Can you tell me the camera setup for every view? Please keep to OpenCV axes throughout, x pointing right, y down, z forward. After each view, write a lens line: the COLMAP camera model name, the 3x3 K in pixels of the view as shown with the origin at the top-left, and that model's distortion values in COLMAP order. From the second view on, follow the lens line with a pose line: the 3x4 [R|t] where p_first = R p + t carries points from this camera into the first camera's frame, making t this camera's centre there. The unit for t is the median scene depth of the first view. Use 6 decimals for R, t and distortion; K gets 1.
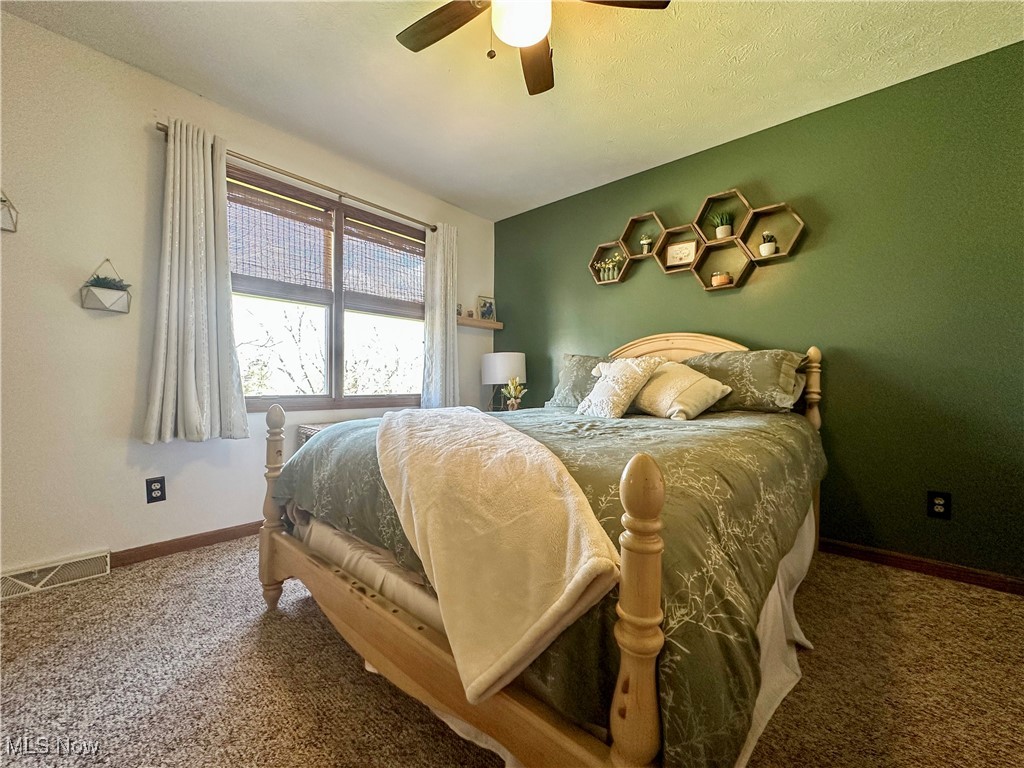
lens RADIAL K [[426.9, 0, 507.7], [0, 426.9, 367.7], [0, 0, 1]] dist [-0.001081, 0.000140]
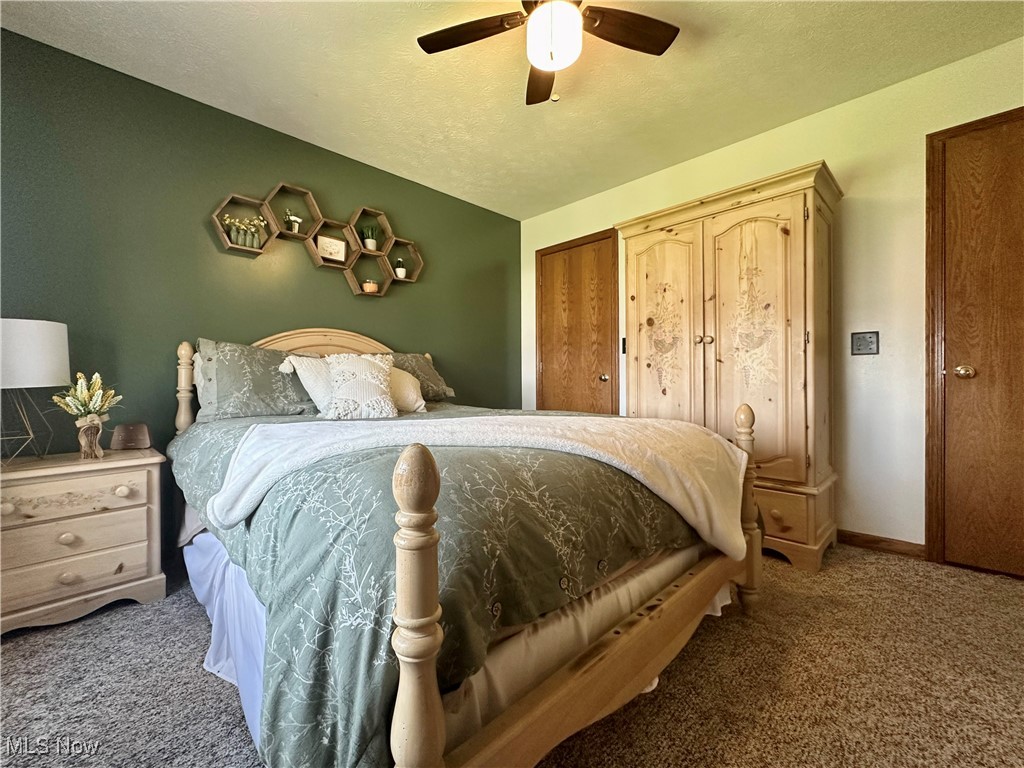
lens RADIAL K [[426.9, 0, 507.7], [0, 426.9, 367.7], [0, 0, 1]] dist [-0.001081, 0.000140]
pose [[0.044450, 0.022687, 0.998754, -0.582427], [-0.022806, 0.999505, -0.021689, 0.018613], [-0.998751, -0.021814, 0.044945, 0.585739]]
